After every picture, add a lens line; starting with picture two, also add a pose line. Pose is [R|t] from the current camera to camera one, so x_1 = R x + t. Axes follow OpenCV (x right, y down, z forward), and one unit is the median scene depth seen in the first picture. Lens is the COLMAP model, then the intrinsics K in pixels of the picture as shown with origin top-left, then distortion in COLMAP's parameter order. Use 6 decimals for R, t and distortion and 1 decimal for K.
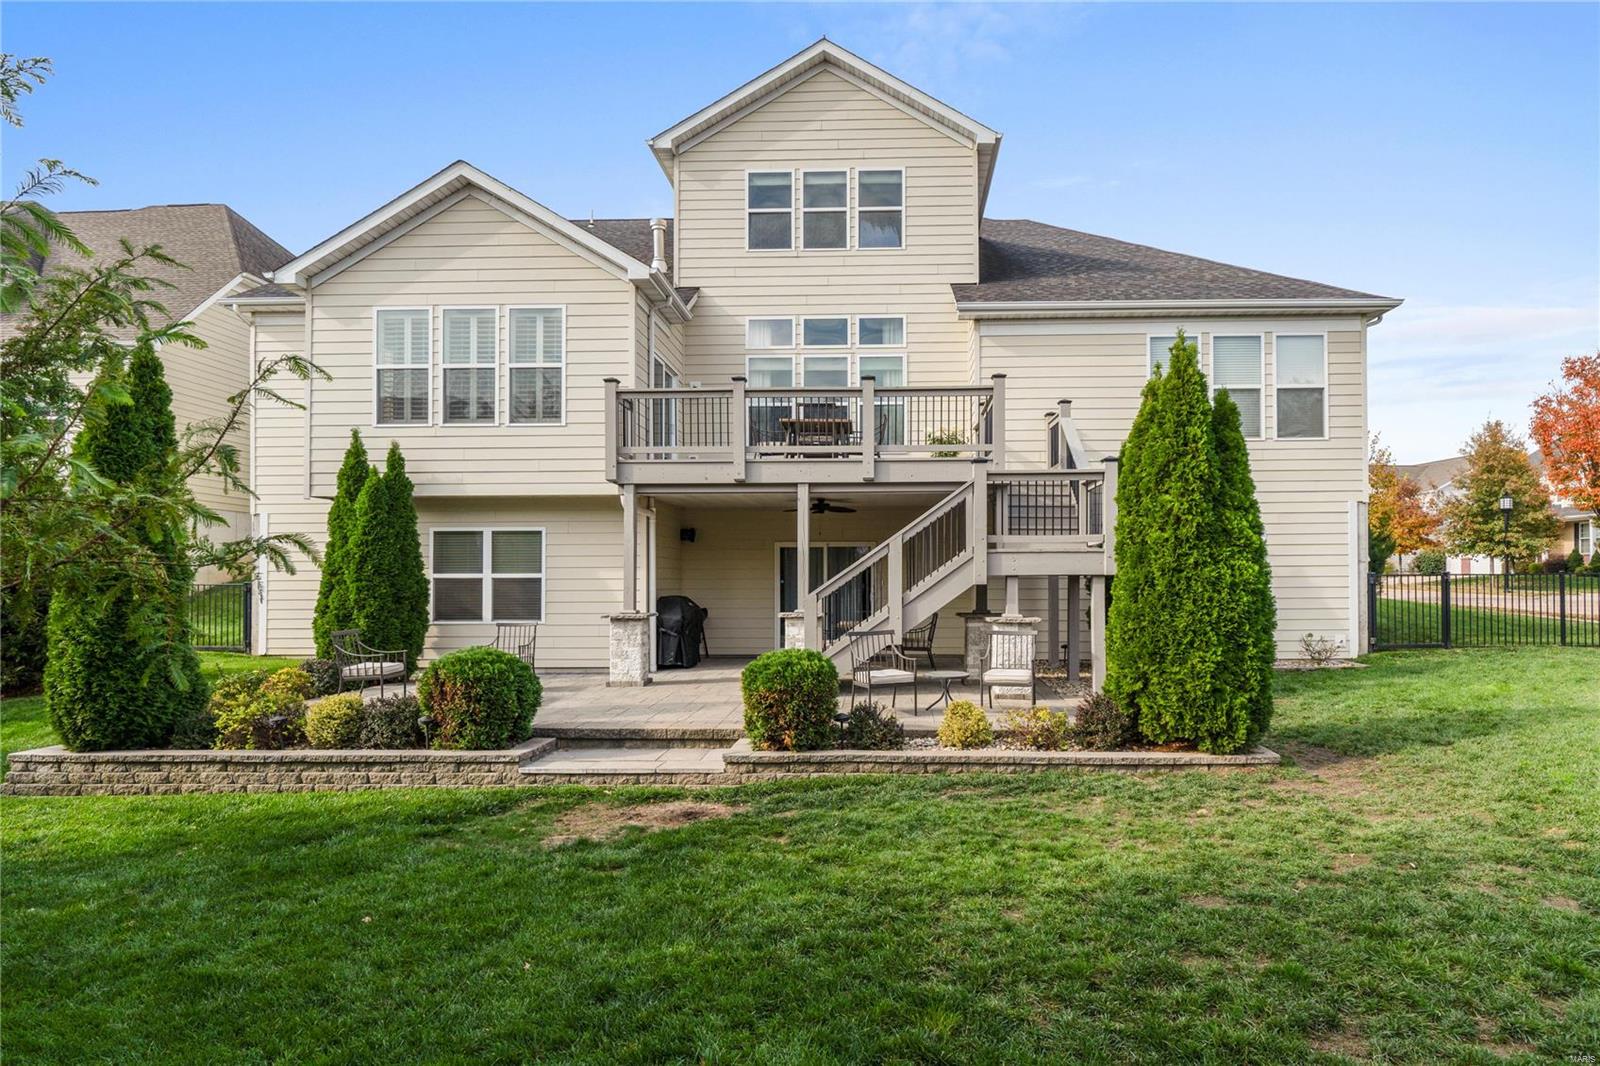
lens RADIAL K [[869.5, 0, 801.4], [0, 869.5, 546.5], [0, 0, 1]] dist [0.003232, -0.001796]
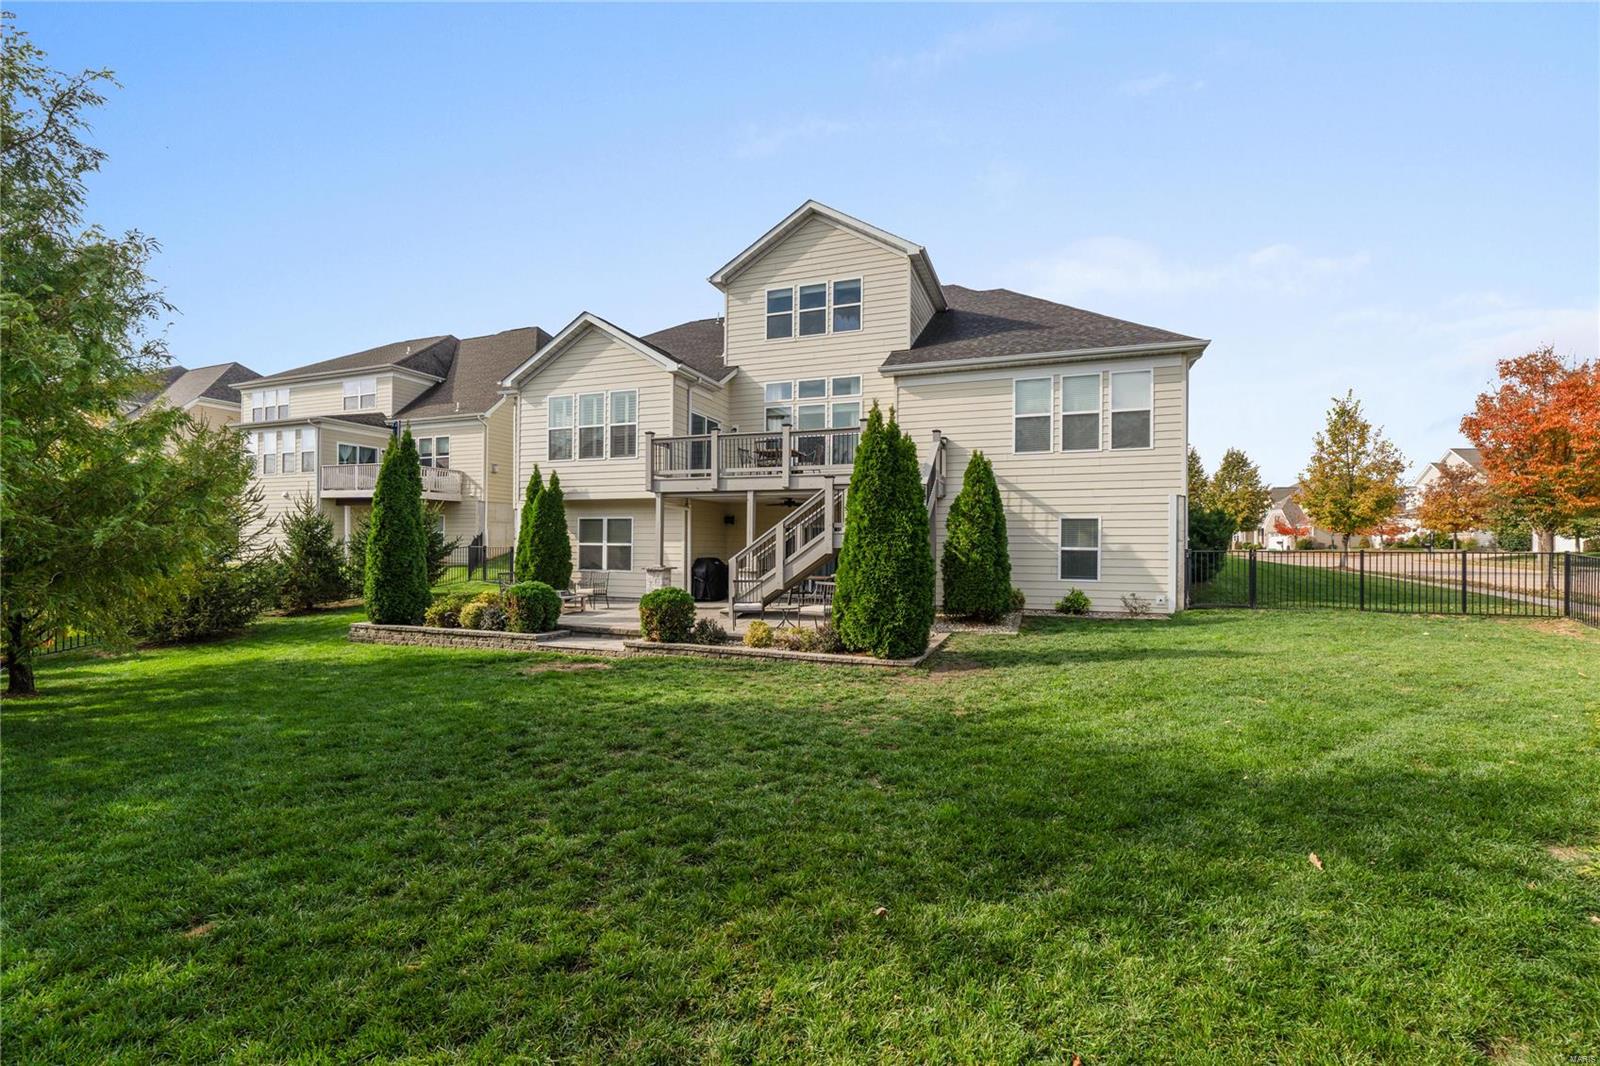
lens RADIAL K [[659.7, 0, 797.6], [0, 659.7, 523.4], [0, 0, 1]] dist [-0.002860, -0.000024]
pose [[0.948123, 0.000782, -0.317902, 0.443406], [0.000146, 0.999996, 0.002896, -0.012829], [0.317903, -0.002792, 0.948119, -0.142849]]
